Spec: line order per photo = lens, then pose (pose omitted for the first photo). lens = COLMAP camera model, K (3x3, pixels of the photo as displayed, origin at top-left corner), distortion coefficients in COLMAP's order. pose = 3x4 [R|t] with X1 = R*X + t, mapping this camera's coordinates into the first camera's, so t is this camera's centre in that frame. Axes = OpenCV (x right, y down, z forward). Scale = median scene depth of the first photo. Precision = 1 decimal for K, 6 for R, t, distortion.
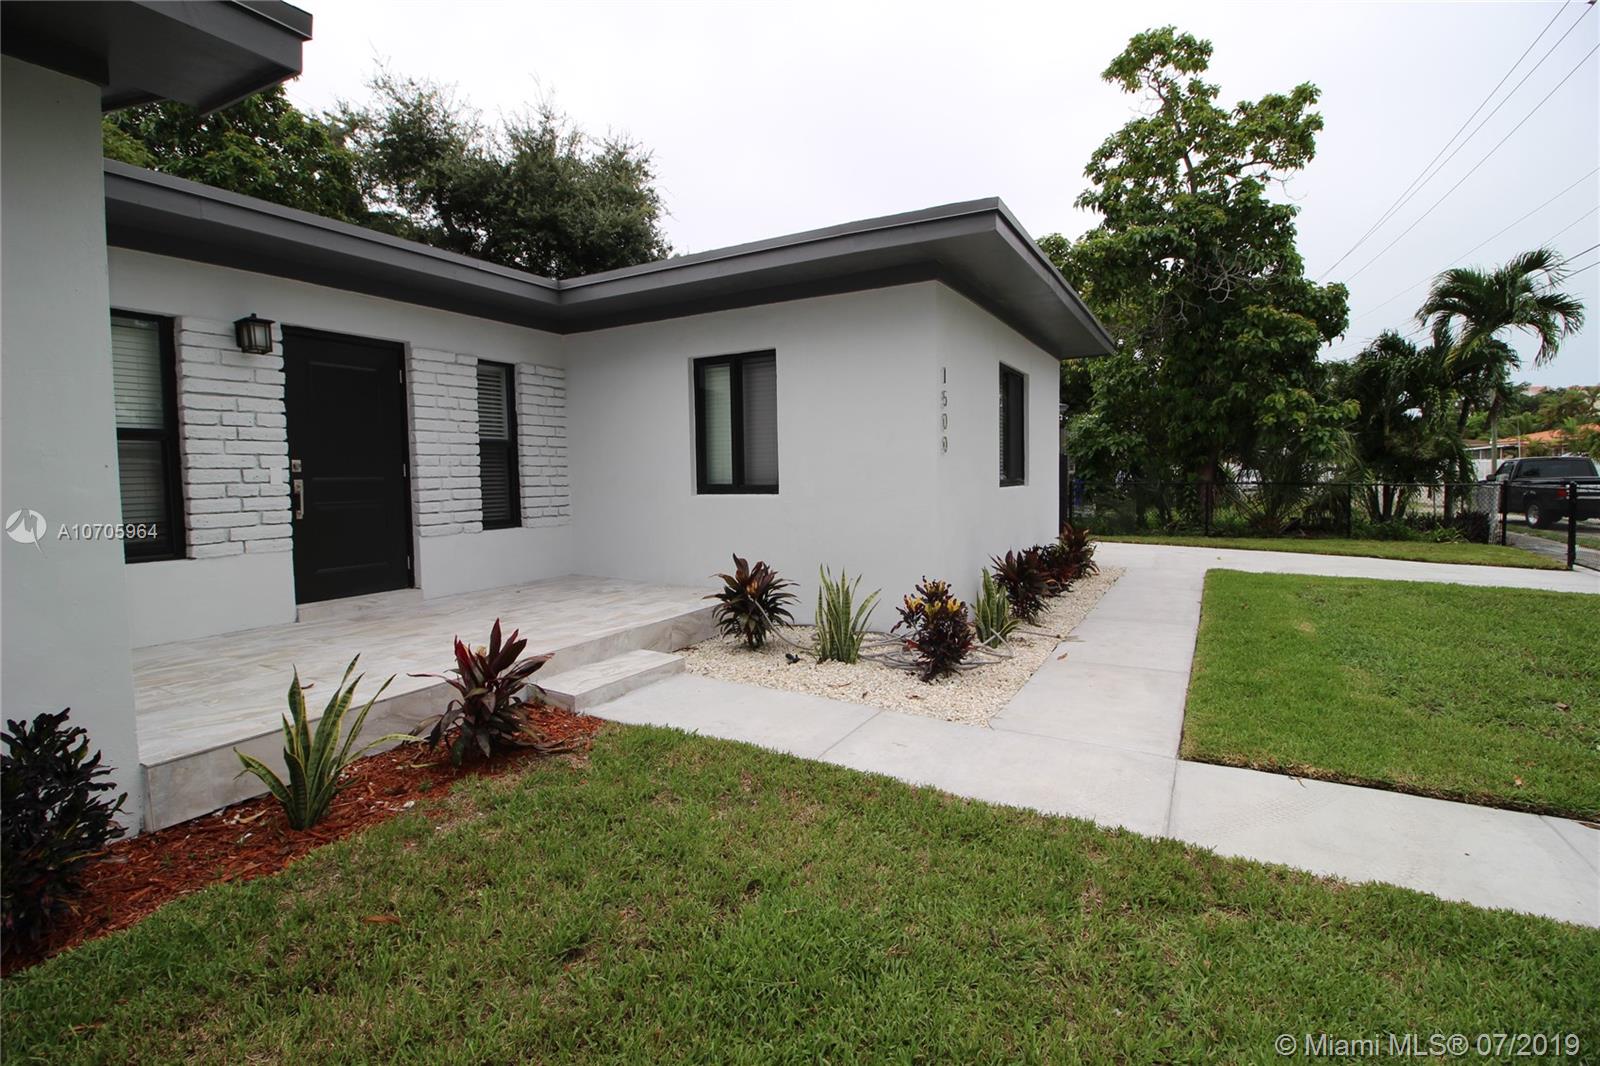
lens RADIAL K [[728.4, 0, 796.4], [0, 728.4, 514.1], [0, 0, 1]] dist [0.002362, -0.016277]
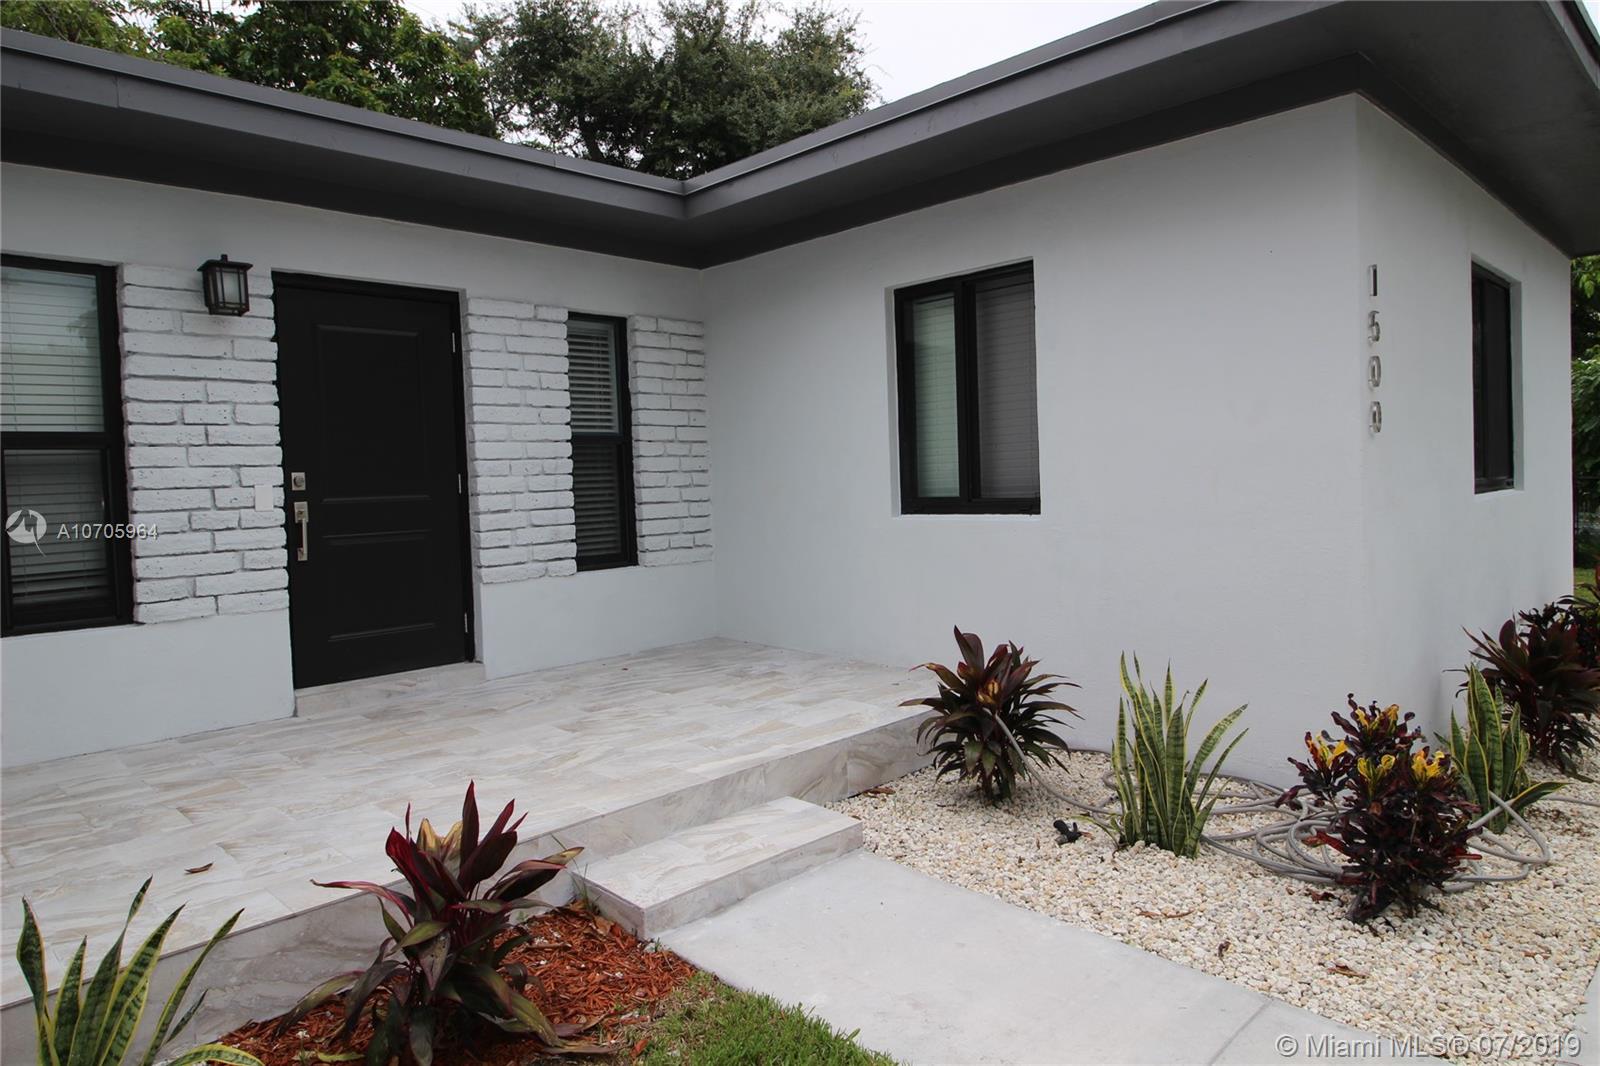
lens RADIAL K [[981.8, 0, 803.8], [0, 981.8, 514.3], [0, 0, 1]] dist [0.004209, -0.004297]
pose [[0.963403, -0.007358, -0.267955, 0.002707], [0.004743, 0.999935, -0.010405, -0.019284], [0.268014, 0.008753, 0.963375, 0.199790]]
